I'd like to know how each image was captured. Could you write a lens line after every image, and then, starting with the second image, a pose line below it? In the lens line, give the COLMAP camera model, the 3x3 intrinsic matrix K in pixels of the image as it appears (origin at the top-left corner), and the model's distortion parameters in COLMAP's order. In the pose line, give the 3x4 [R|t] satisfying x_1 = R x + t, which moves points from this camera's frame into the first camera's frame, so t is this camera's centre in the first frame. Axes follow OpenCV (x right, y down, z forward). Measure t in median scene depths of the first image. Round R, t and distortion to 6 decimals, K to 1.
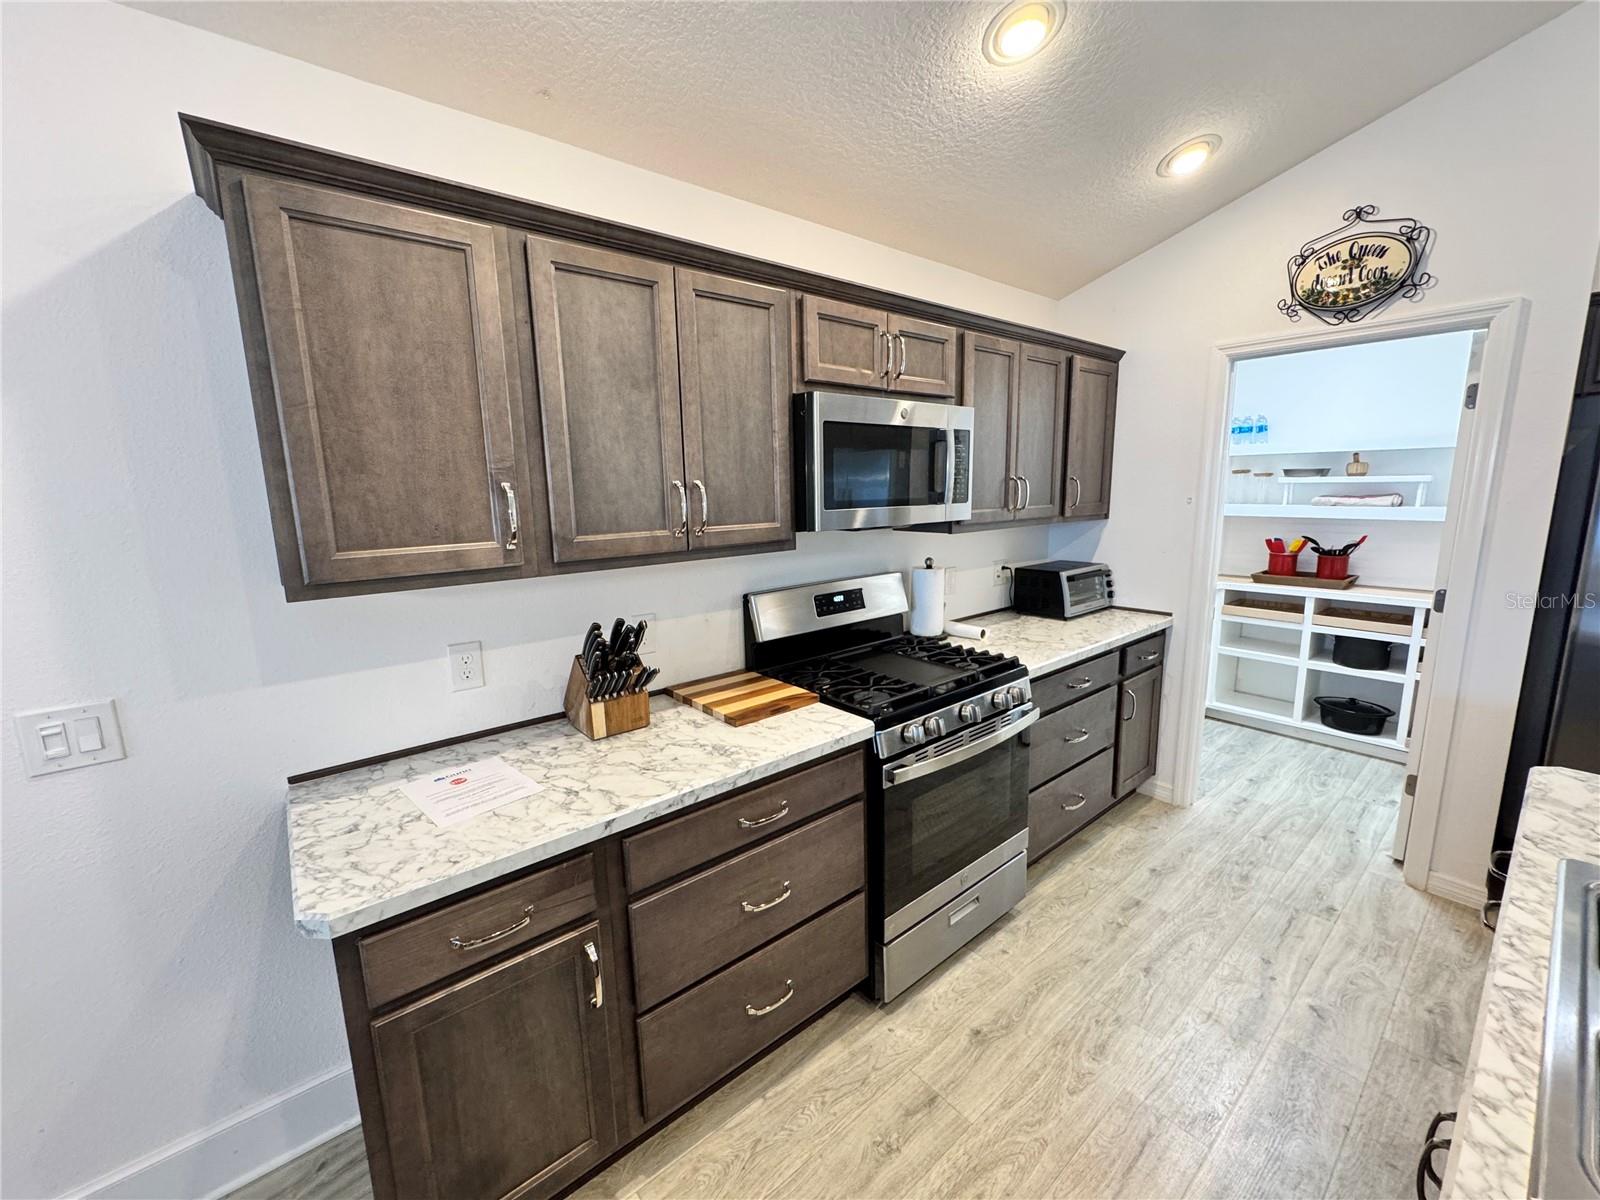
lens RADIAL K [[639.6, 0, 801.2], [0, 639.6, 595.9], [0, 0, 1]] dist [-0.005079, -0.000056]
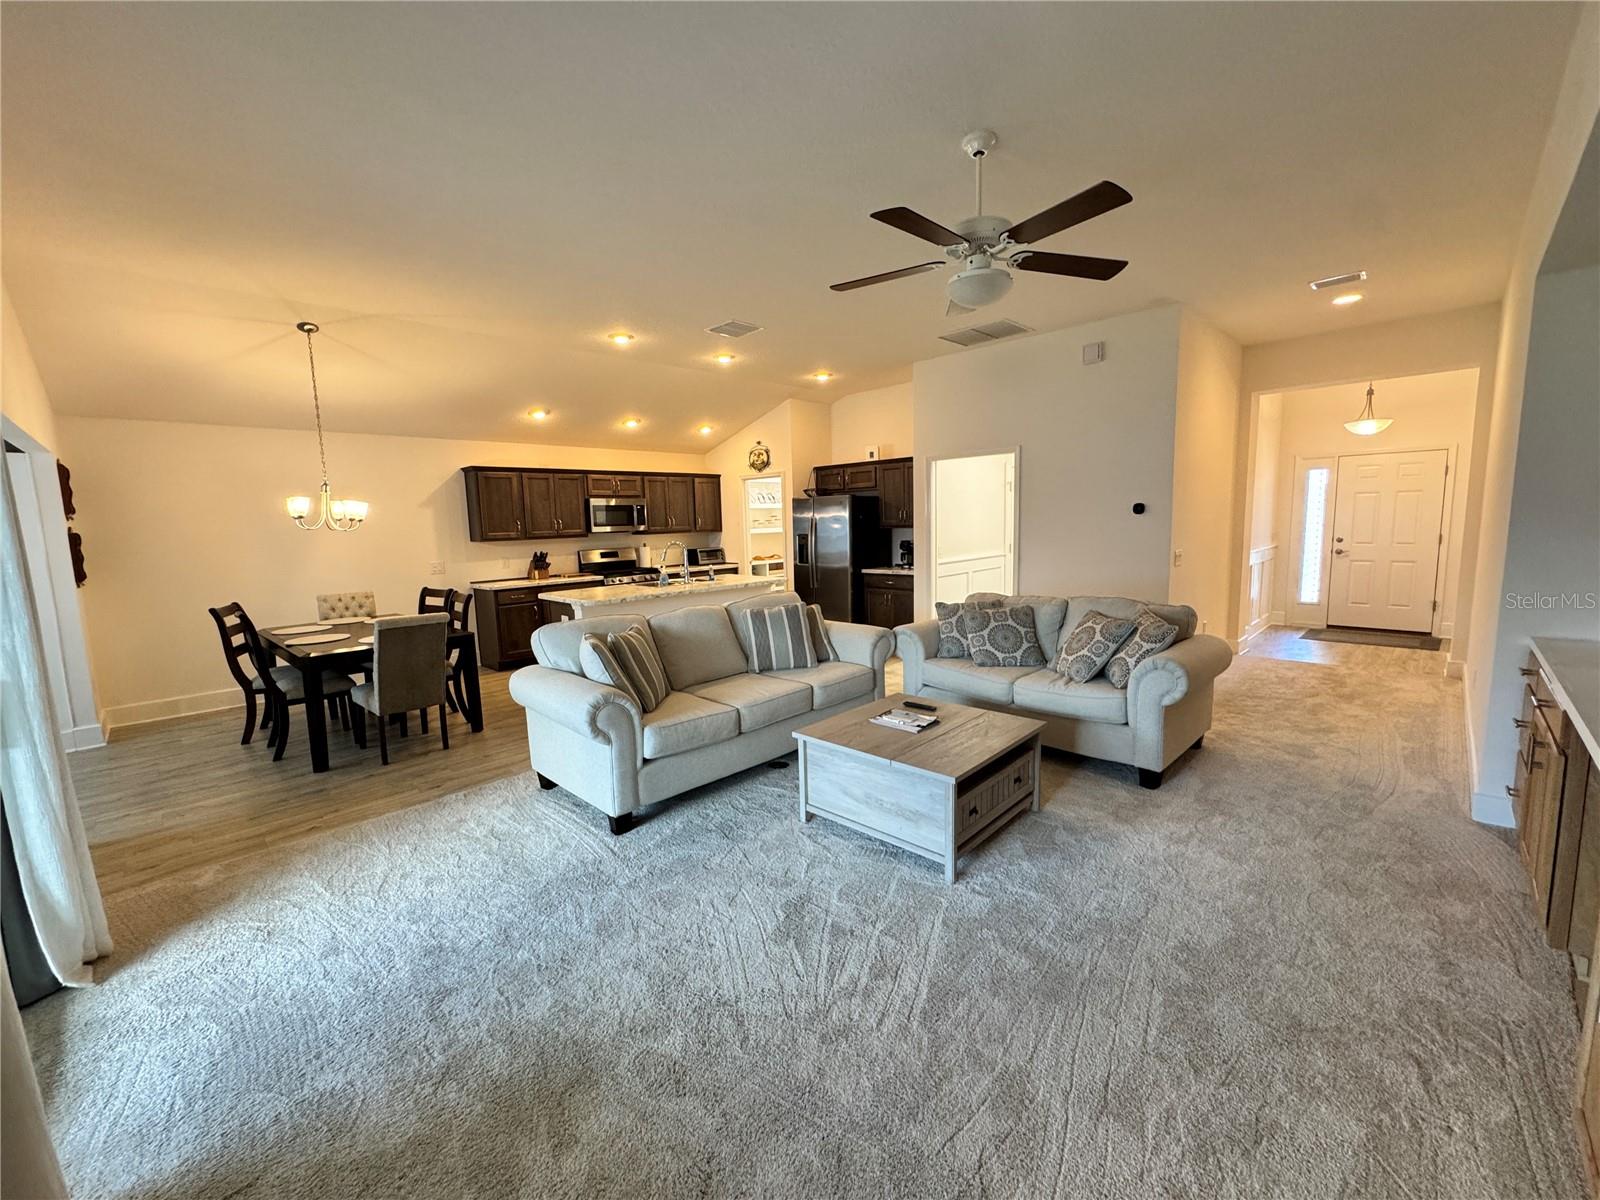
lens RADIAL K [[639.6, 0, 801.4], [0, 639.6, 599.0], [0, 0, 1]] dist [-0.005079, -0.000056]
pose [[0.995493, -0.018323, 0.093043, 0.805148], [0.022902, 0.998566, -0.048383, 0.459284], [-0.092023, 0.050296, 0.994486, -2.619955]]
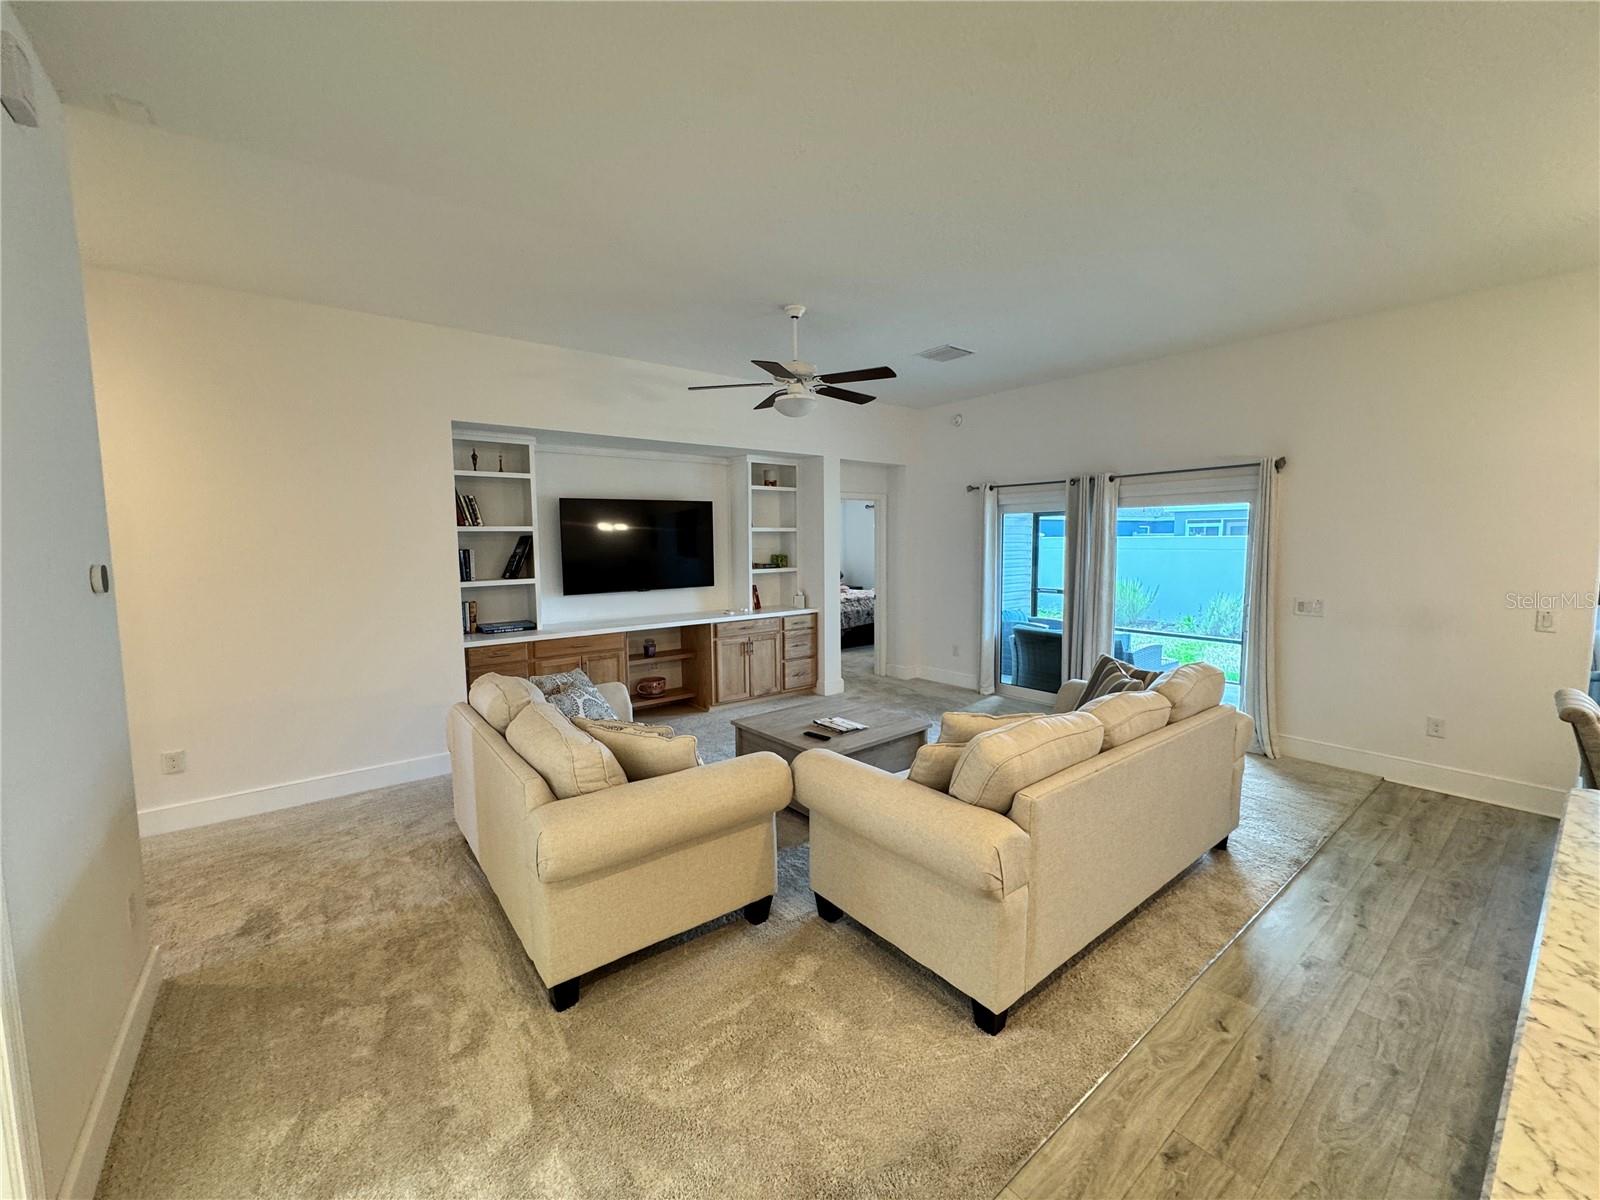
lens RADIAL K [[639.6, 0, 802.0], [0, 639.6, 596.8], [0, 0, 1]] dist [-0.005079, -0.000056]
pose [[-0.999386, 0.026507, 0.022915, 1.222240], [0.031553, 0.965191, 0.259637, -0.129170], [-0.015235, 0.260201, -0.965434, 0.416143]]
